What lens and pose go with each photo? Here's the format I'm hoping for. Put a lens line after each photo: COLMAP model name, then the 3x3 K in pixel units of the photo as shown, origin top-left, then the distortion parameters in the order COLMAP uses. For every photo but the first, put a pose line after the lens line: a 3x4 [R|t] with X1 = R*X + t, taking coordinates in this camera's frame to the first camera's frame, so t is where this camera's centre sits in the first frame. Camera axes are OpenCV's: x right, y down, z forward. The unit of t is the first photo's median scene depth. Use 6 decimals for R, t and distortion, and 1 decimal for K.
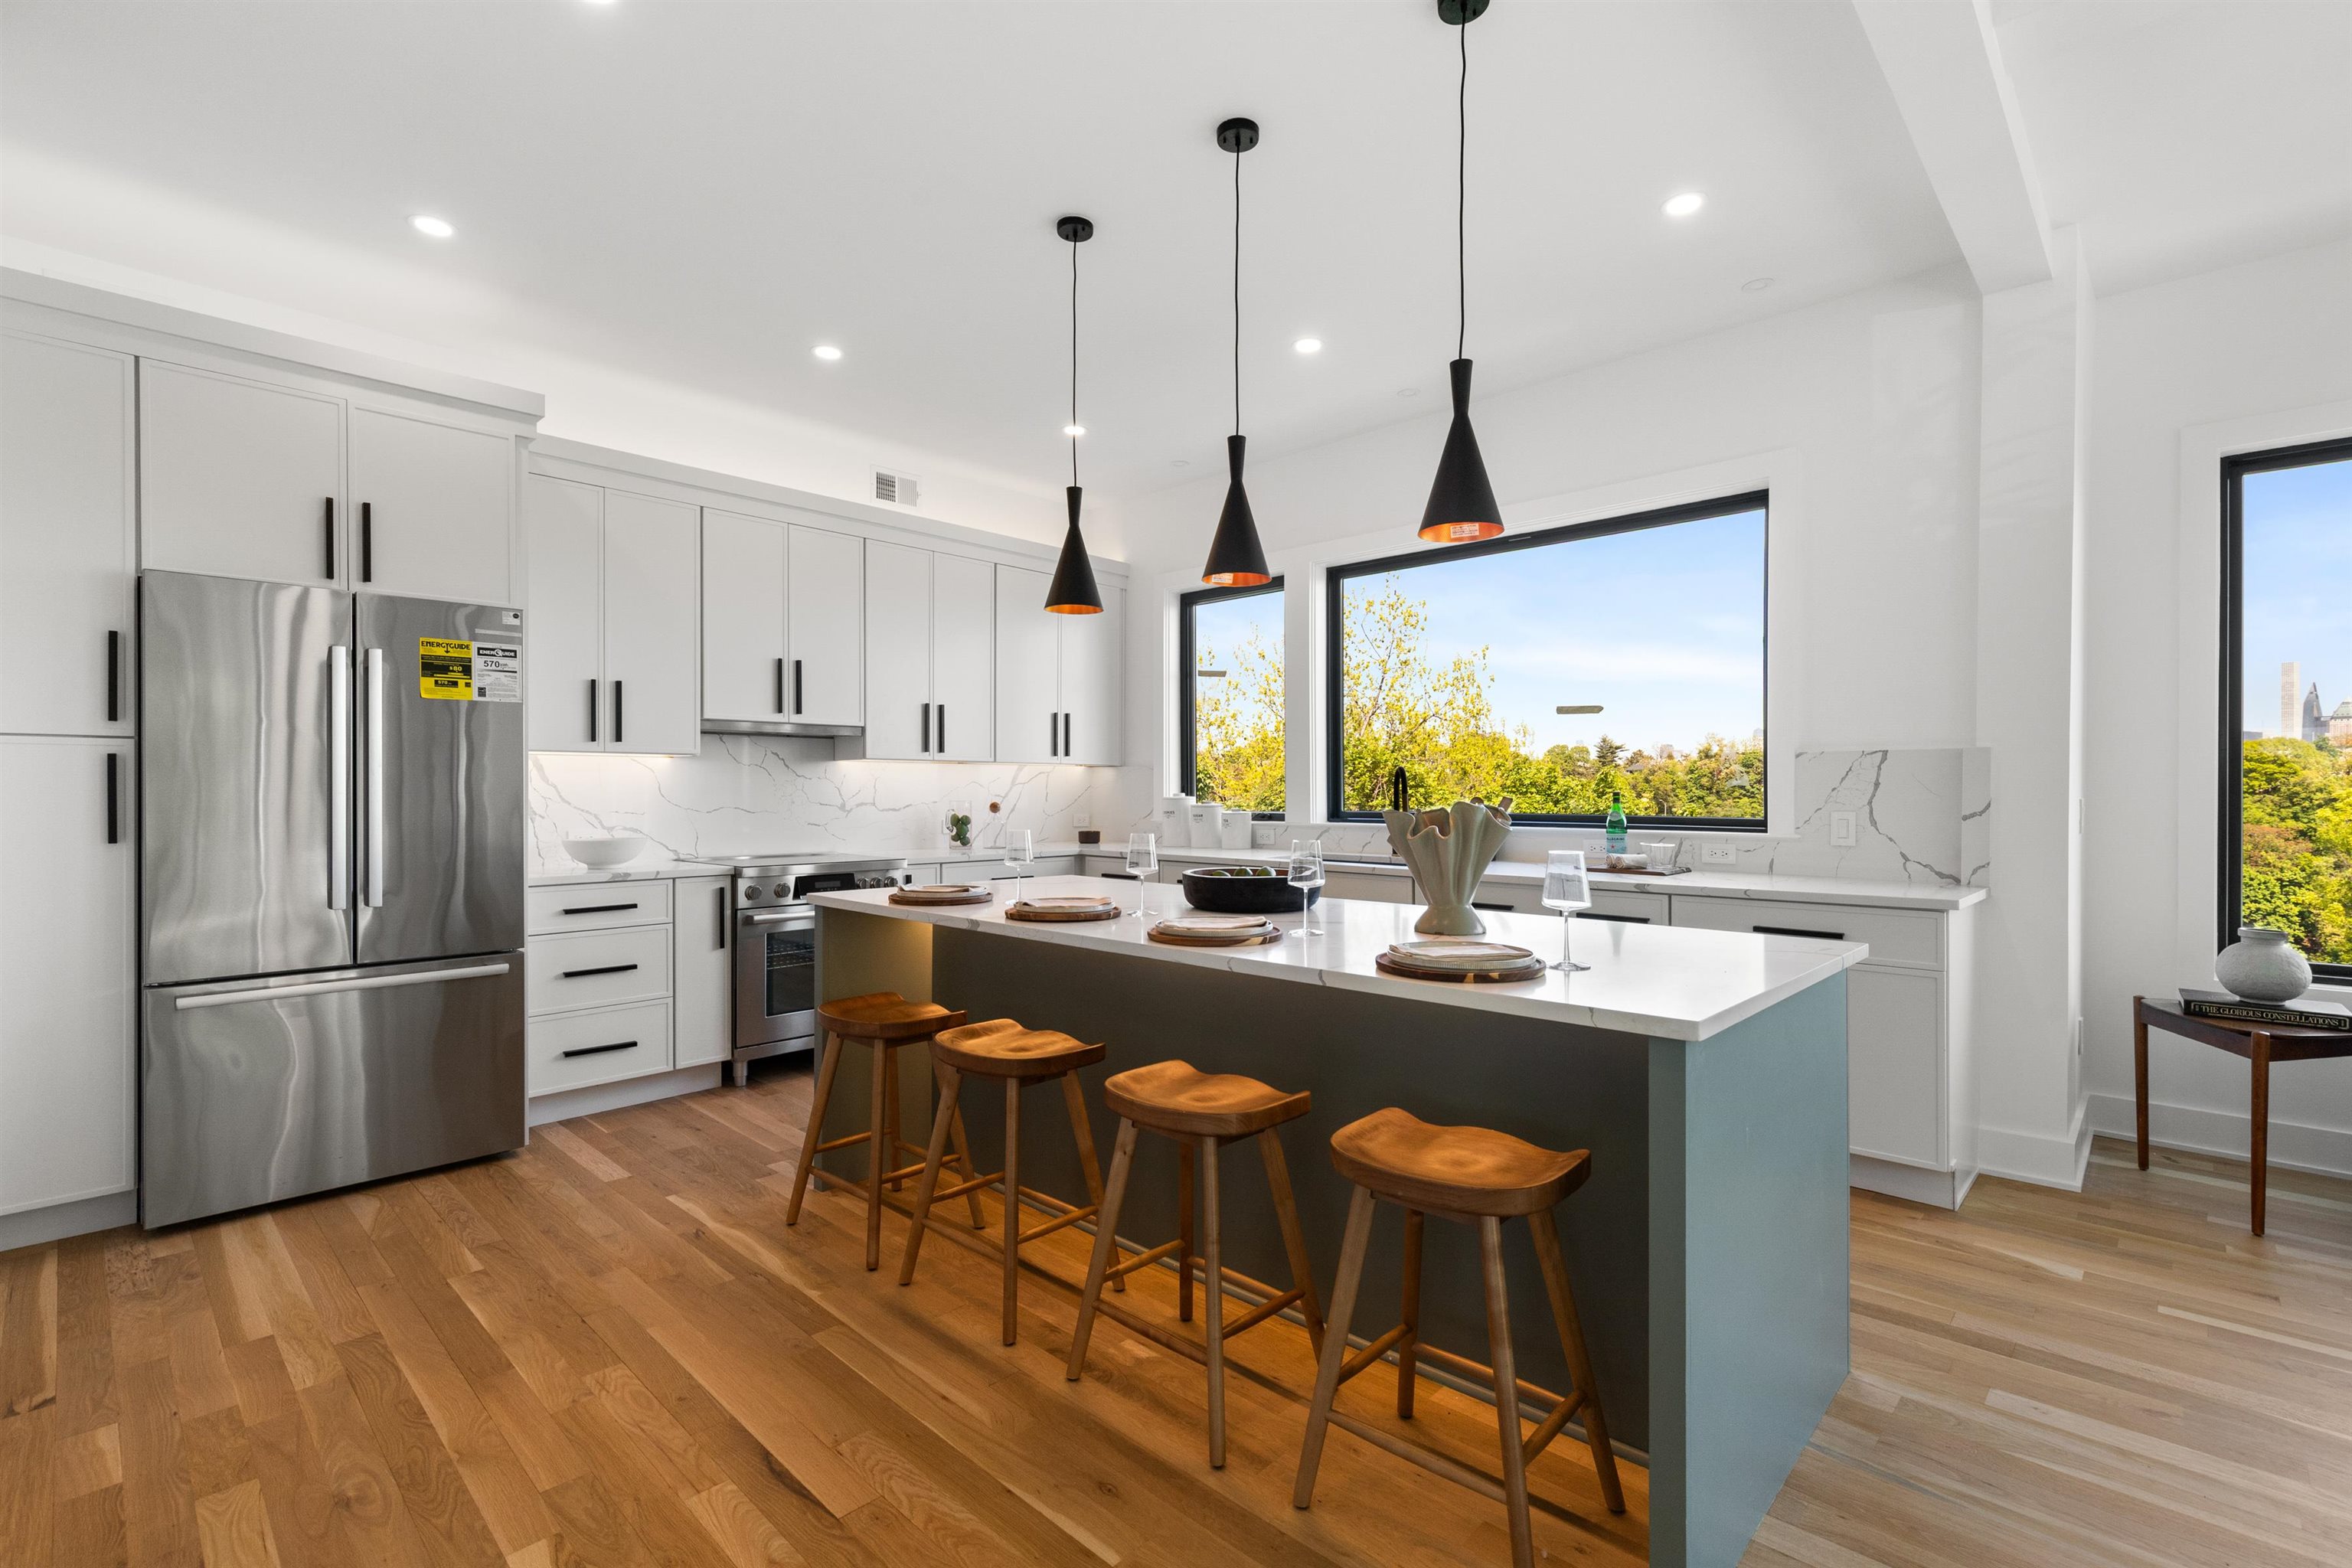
lens RADIAL K [[1056.4, 0, 1161.2], [0, 1056.4, 801.7], [0, 0, 1]] dist [0.006680, -0.000101]
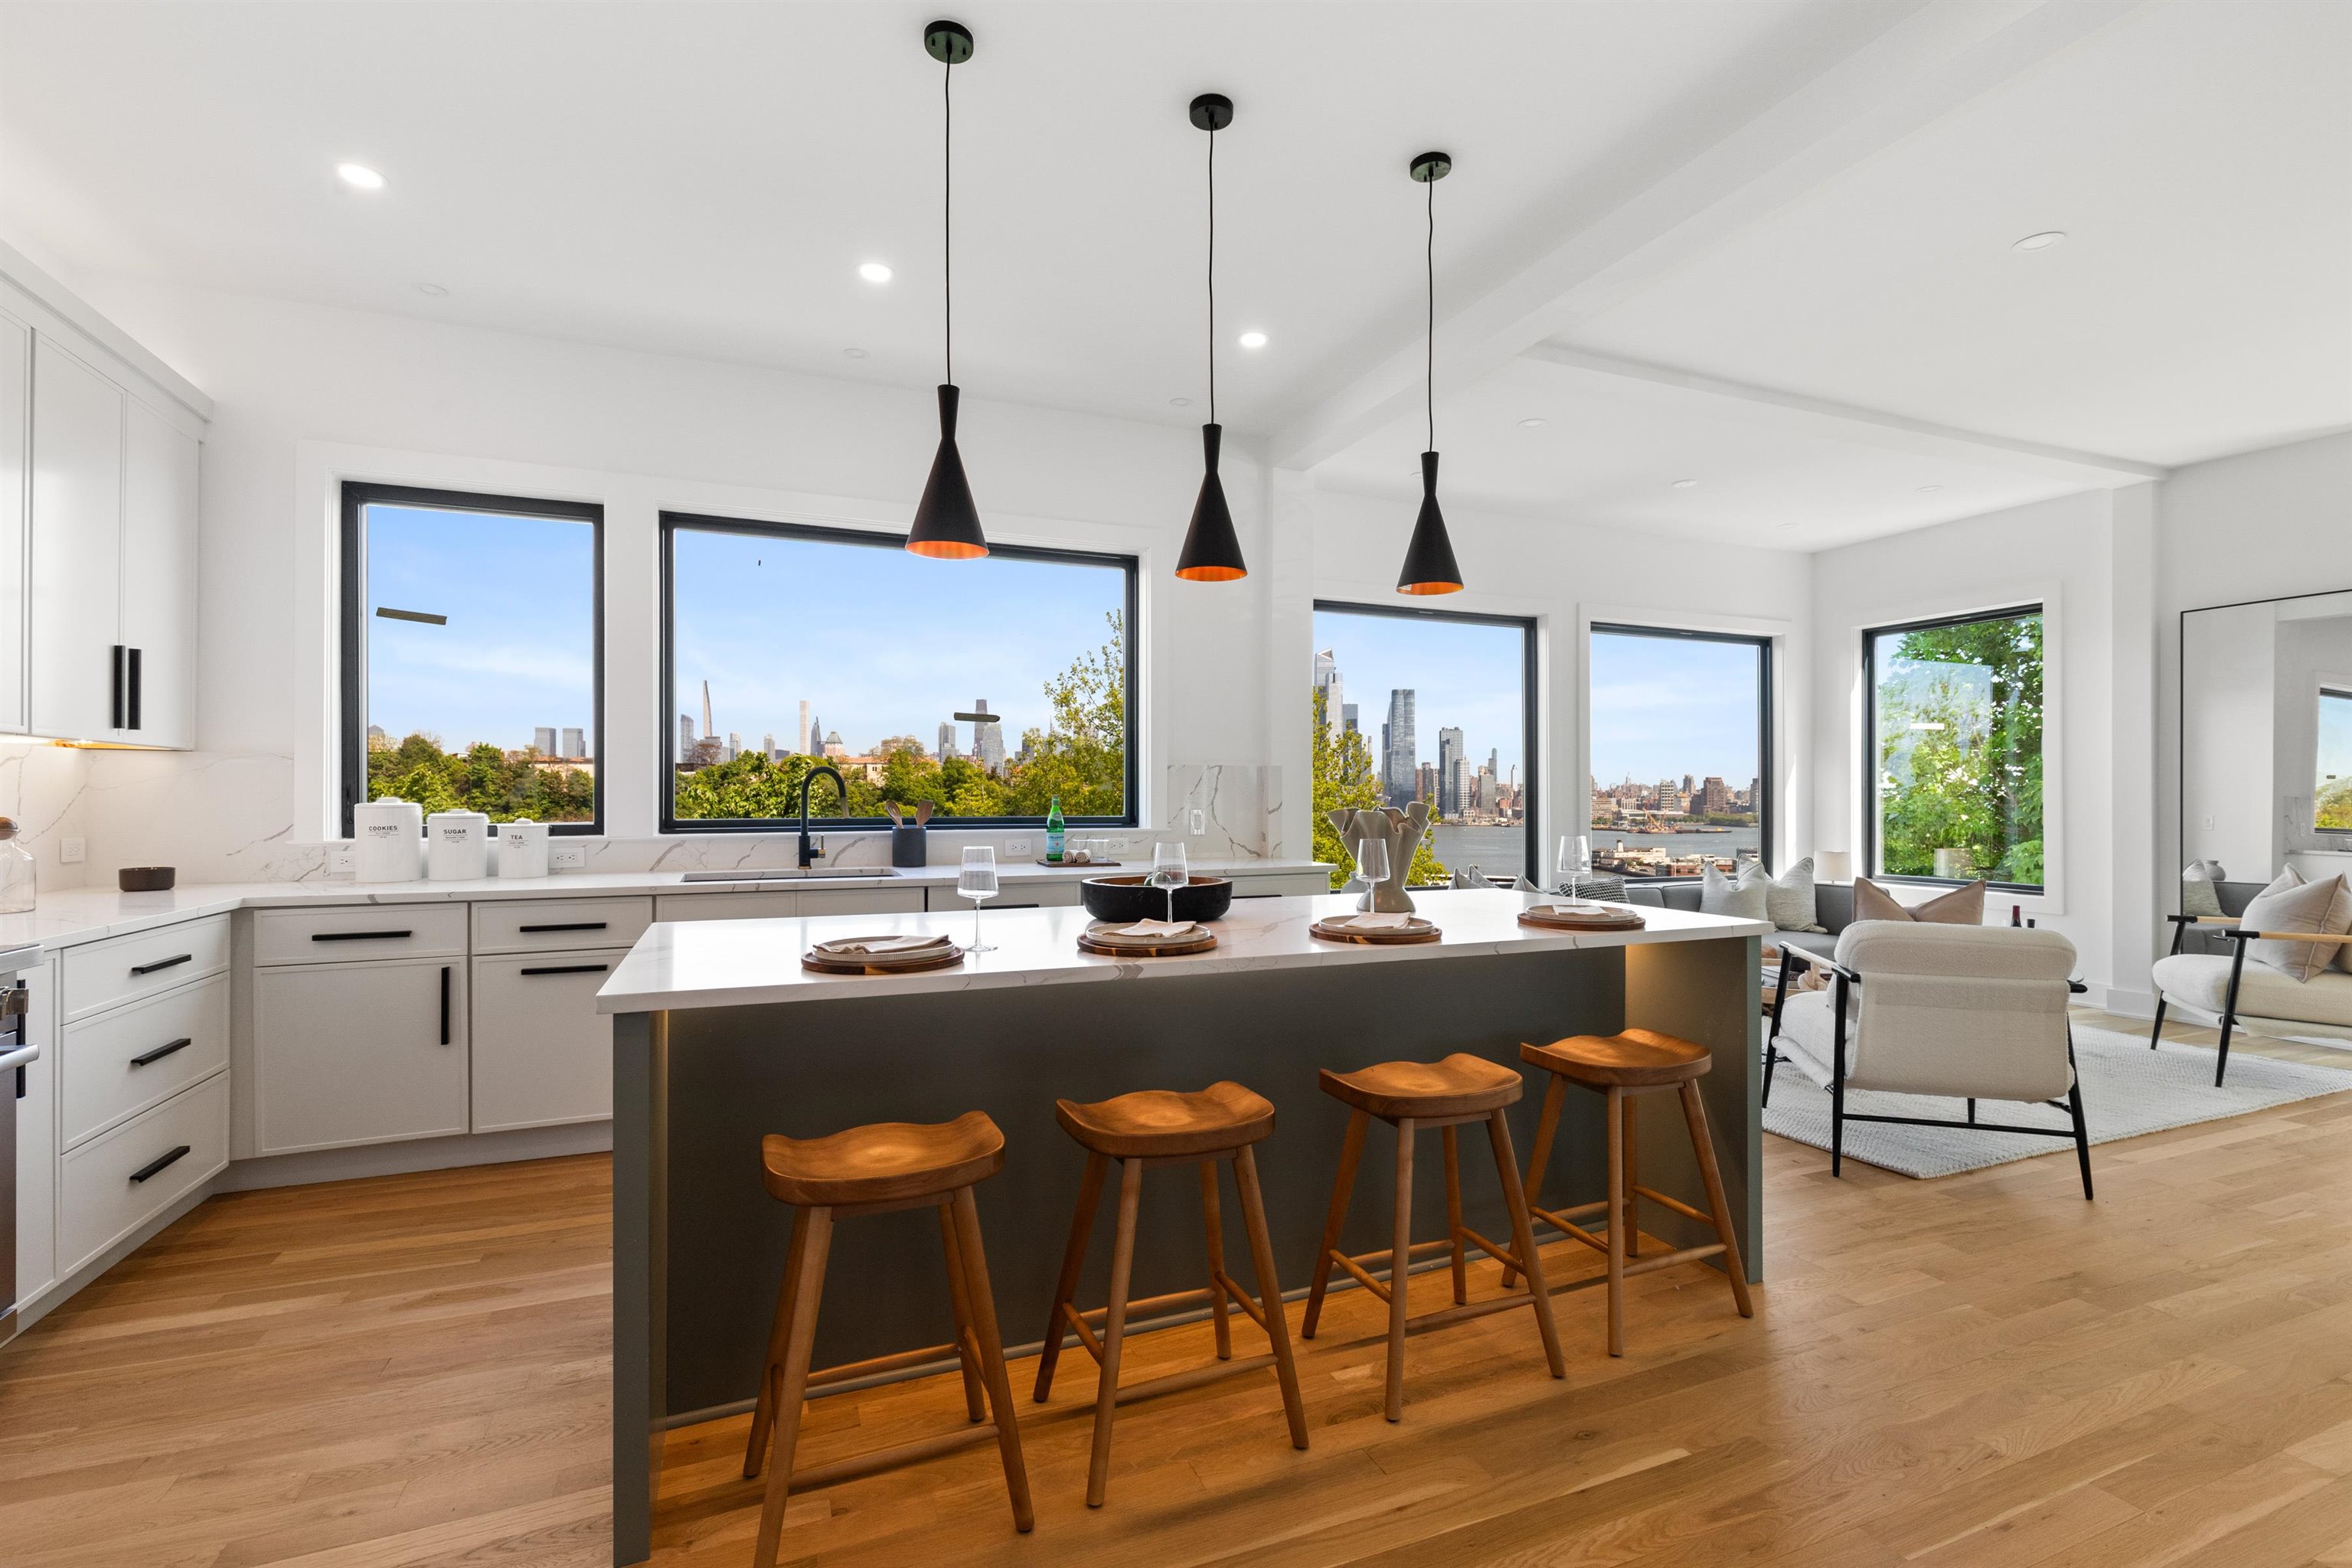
lens RADIAL K [[1056.4, 0, 1183.0], [0, 1056.4, 780.8], [0, 0, 1]] dist [0.006680, -0.000101]
pose [[0.395430, 0.011202, 0.918428, -0.561372], [0.008374, 0.999840, -0.015801, -0.006335], [-0.918458, 0.013939, 0.395273, 0.429279]]
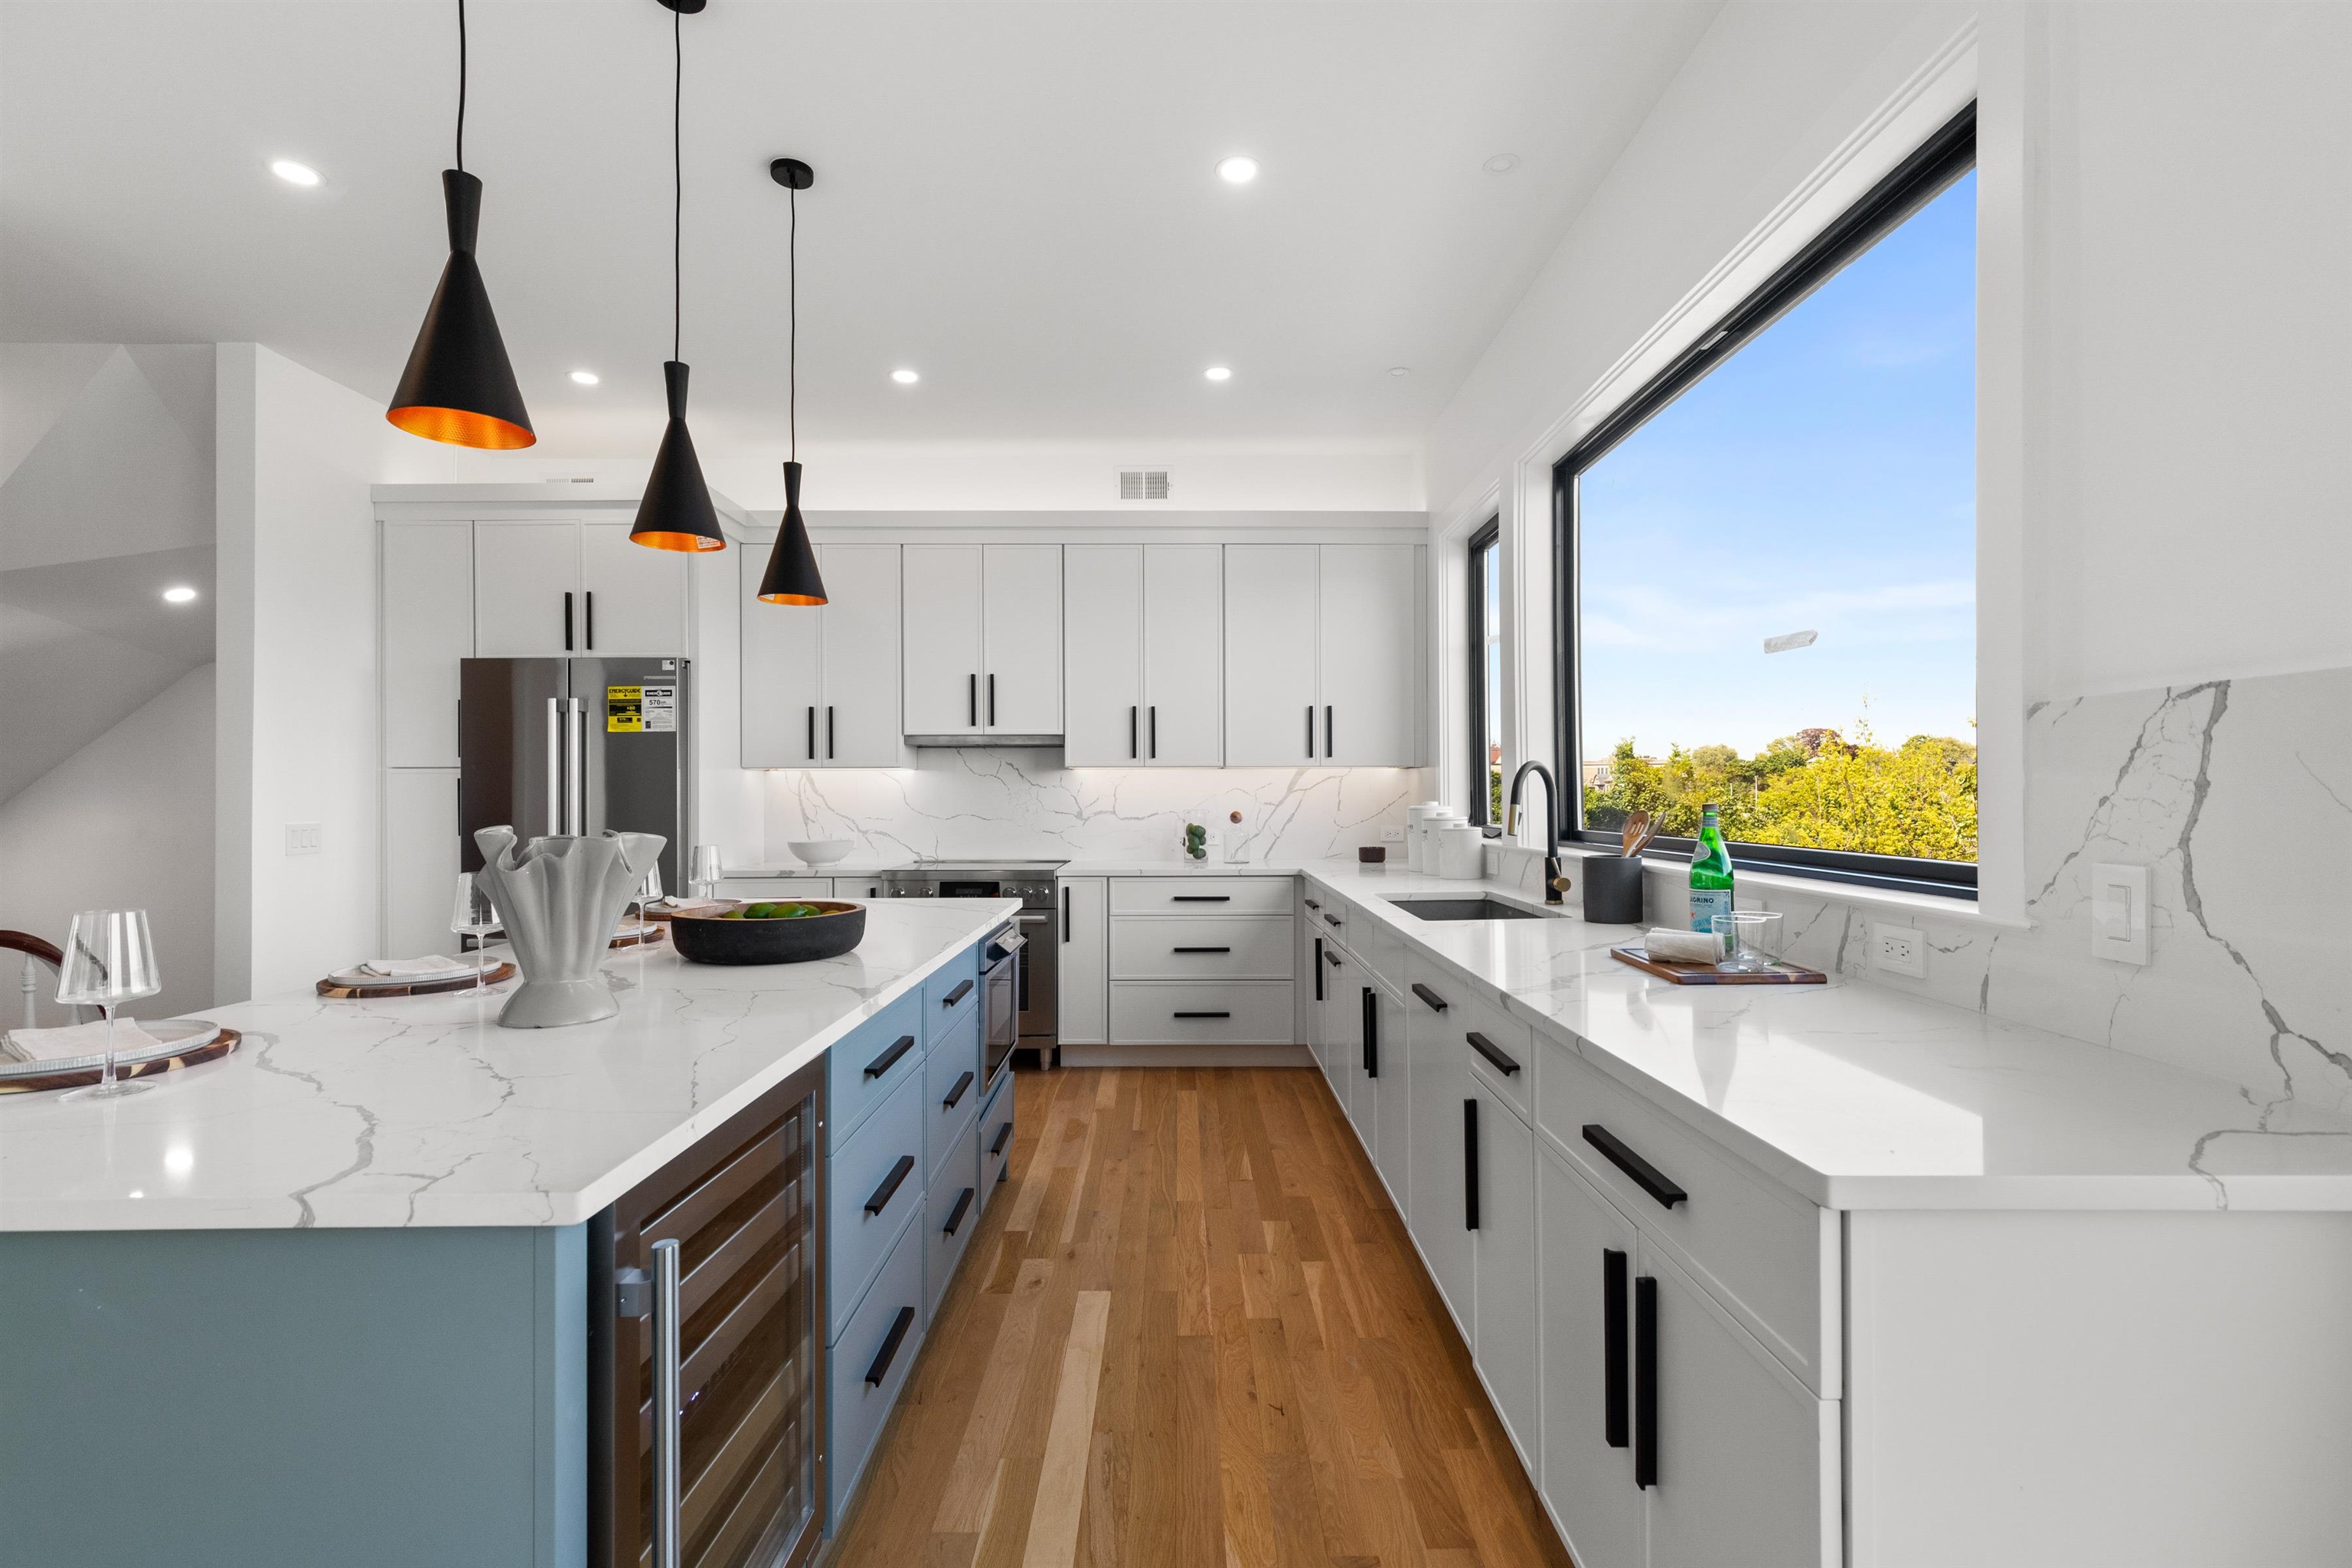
lens RADIAL K [[1056.4, 0, 1180.3], [0, 1056.4, 792.6], [0, 0, 1]] dist [0.006680, -0.000101]
pose [[0.691740, -0.004325, -0.722134, 0.623166], [-0.004742, 0.999933, -0.010531, -0.008314], [0.722131, 0.010710, 0.691673, 0.484030]]
